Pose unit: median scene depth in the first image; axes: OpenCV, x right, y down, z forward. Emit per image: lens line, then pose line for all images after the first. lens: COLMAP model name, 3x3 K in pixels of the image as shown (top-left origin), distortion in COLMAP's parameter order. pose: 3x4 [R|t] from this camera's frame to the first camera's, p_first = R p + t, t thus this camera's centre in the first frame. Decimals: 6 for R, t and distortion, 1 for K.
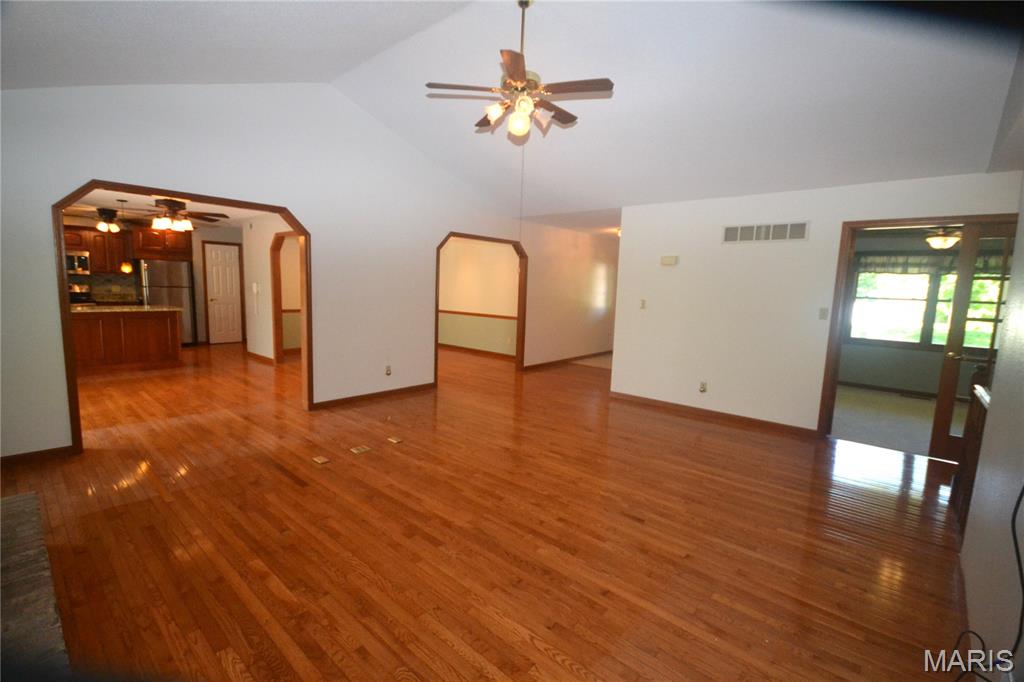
lens RADIAL K [[455.2, 0, 507.7], [0, 455.2, 342.6], [0, 0, 1]] dist [0.011374, -0.012441]
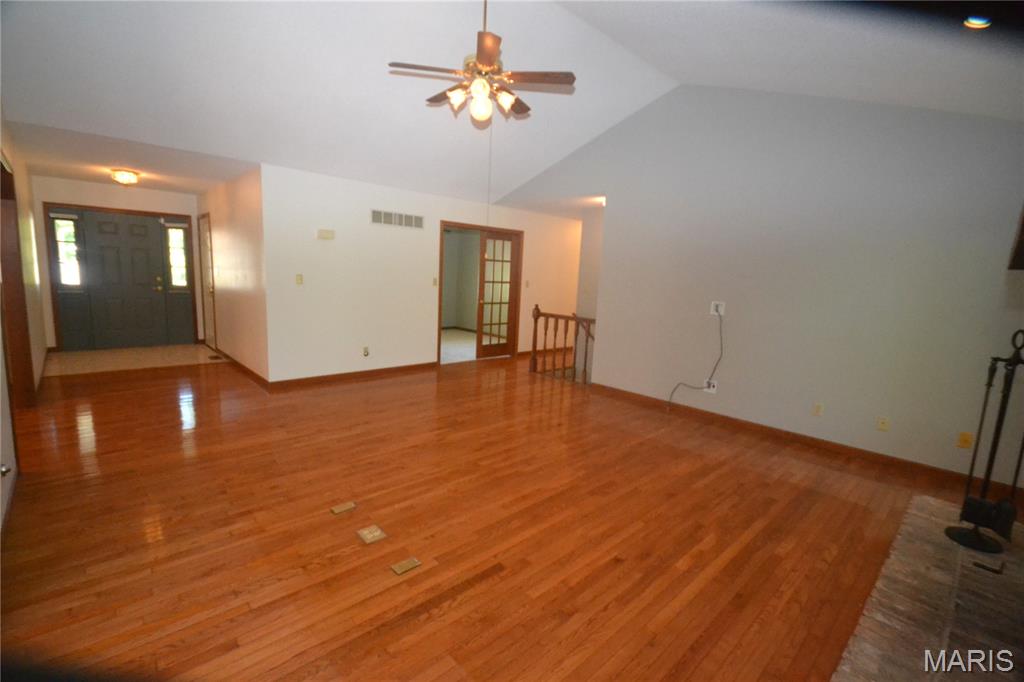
lens RADIAL K [[445.5, 0, 512.0], [0, 445.5, 341.0], [0, 0, 1]] dist [0.000670, 0.000233]
pose [[0.098626, -0.173923, 0.979808, -1.028789], [0.080215, 0.982794, 0.166379, -0.136379], [-0.991886, 0.062186, 0.110880, 0.865722]]
